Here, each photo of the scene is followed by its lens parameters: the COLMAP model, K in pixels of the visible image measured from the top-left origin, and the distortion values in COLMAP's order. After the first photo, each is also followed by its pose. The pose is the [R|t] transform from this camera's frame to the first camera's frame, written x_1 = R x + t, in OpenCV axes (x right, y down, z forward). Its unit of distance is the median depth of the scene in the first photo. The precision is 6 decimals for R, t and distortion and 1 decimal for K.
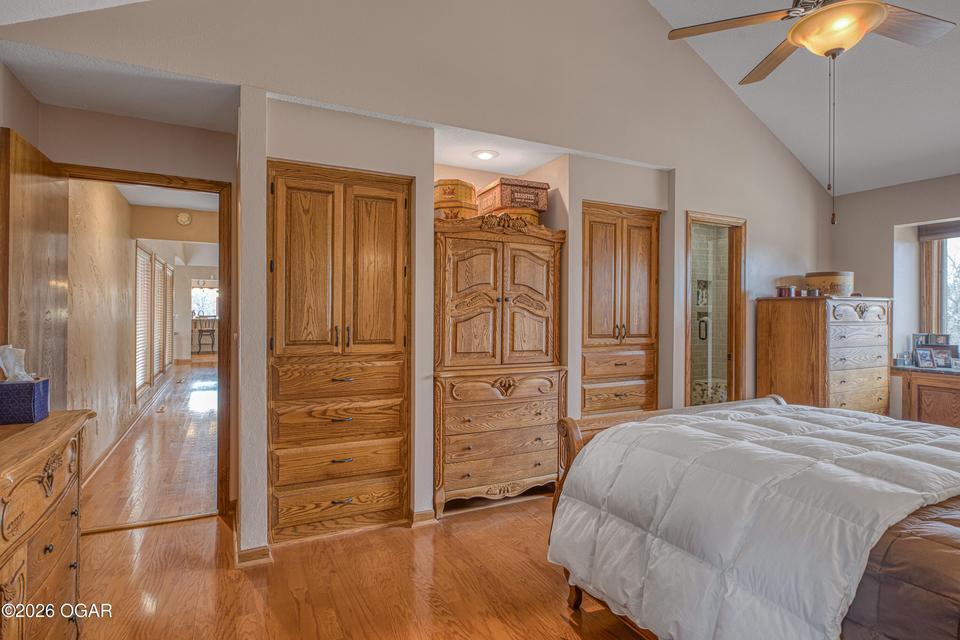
lens RADIAL K [[503.6, 0, 462.8], [0, 503.6, 313.7], [0, 0, 1]] dist [-0.000175, -0.000106]
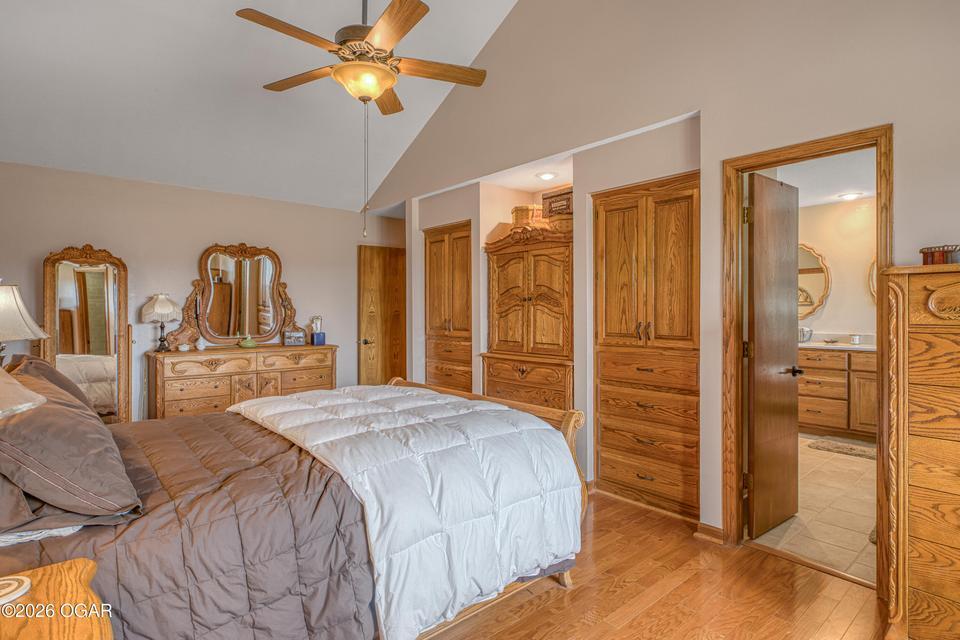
lens RADIAL K [[502.7, 0, 472.0], [0, 502.7, 305.7], [0, 0, 1]] dist [-0.002962, -0.000416]
pose [[0.235643, -0.015135, -0.971722, 1.164557], [0.003835, 0.999885, -0.014643, 0.004790], [0.971832, -0.000276, 0.235674, 0.566401]]
